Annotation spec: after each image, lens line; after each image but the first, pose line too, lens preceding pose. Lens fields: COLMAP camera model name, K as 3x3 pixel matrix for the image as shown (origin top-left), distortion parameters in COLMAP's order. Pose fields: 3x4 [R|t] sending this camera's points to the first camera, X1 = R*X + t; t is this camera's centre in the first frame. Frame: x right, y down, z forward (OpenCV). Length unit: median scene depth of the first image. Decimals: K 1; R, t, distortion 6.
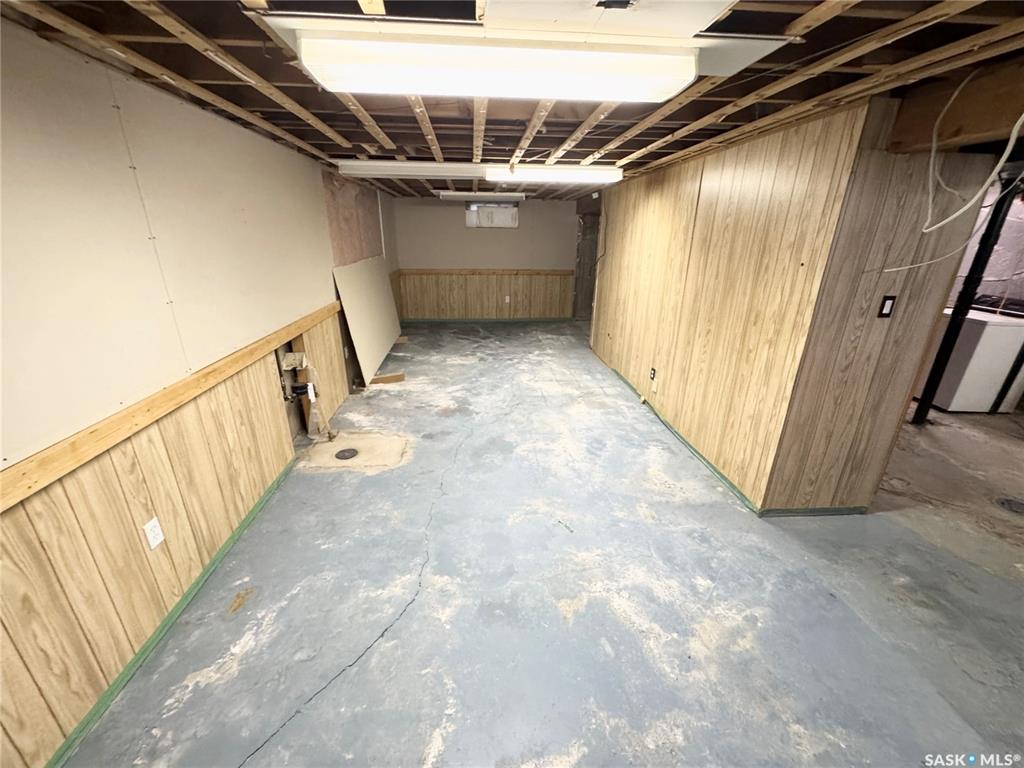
lens RADIAL K [[411.0, 0, 511.6], [0, 411.0, 382.7], [0, 0, 1]] dist [-0.001809, -0.000111]
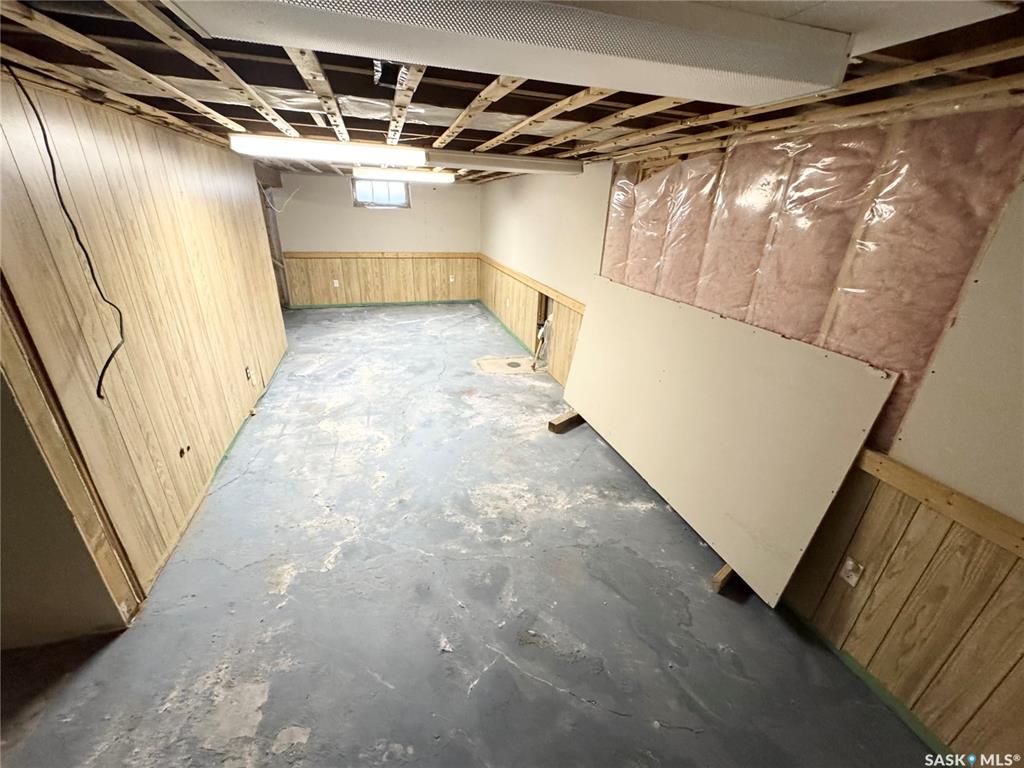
lens RADIAL K [[411.0, 0, 510.5], [0, 411.0, 385.2], [0, 0, 1]] dist [-0.001809, -0.000111]
pose [[-0.978100, 0.037722, -0.204690, -0.044287], [-0.114548, 0.723549, 0.680703, -0.691858], [0.173781, 0.689242, -0.703382, 1.754024]]
